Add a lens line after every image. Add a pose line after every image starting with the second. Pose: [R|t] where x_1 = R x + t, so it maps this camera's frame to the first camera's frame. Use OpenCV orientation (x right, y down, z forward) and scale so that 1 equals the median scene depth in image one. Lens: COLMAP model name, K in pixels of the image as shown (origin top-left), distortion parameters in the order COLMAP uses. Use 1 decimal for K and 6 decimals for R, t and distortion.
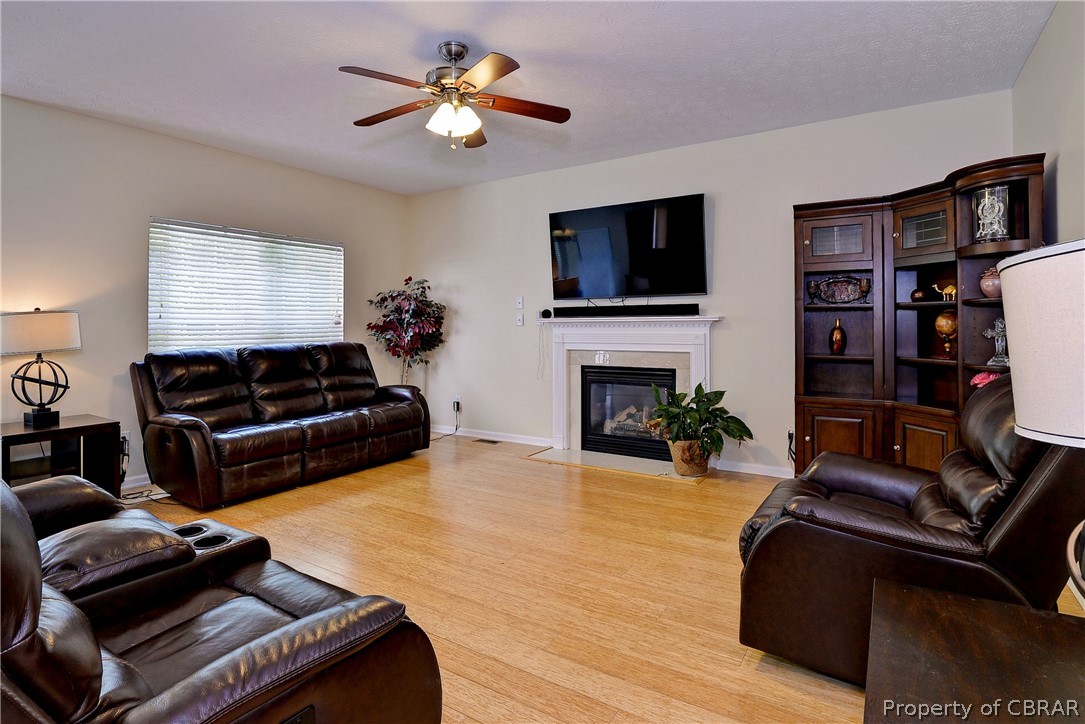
lens RADIAL K [[555.3, 0, 541.2], [0, 555.3, 339.0], [0, 0, 1]] dist [-0.002143, -0.000682]
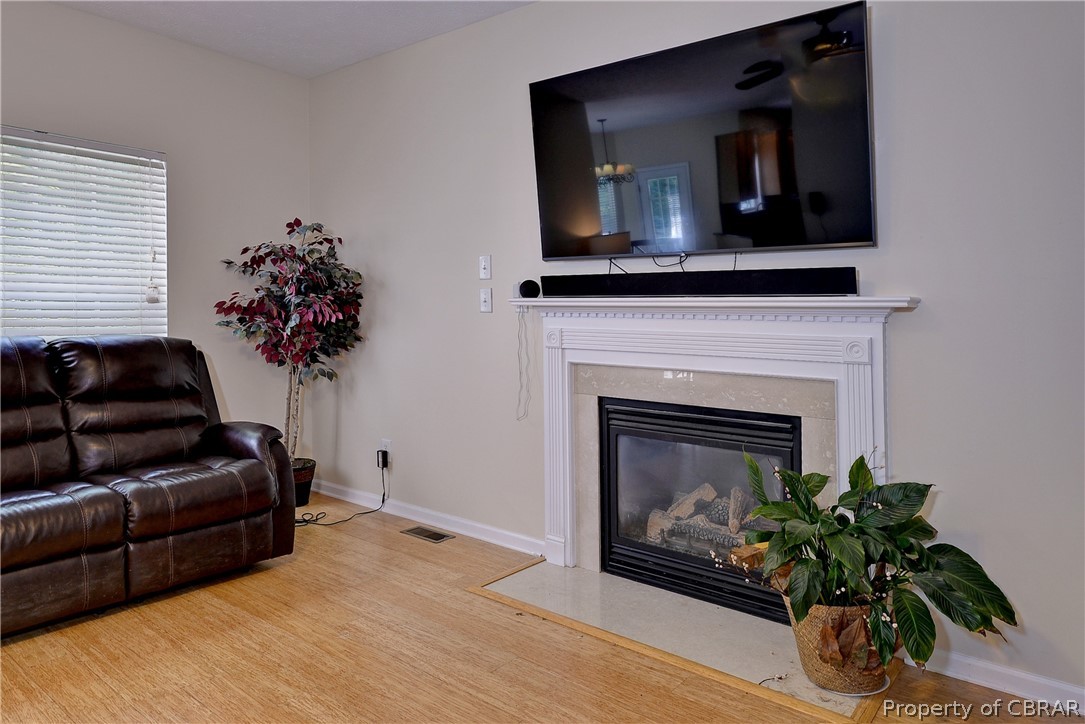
lens RADIAL K [[703.9, 0, 545.0], [0, 703.9, 262.3], [0, 0, 1]] dist [-0.002868, -0.001000]
pose [[0.994418, 0.012289, -0.104797, 0.086480], [-0.022527, 0.995022, -0.097078, -0.007919], [0.103082, 0.098897, 0.989744, 0.368076]]
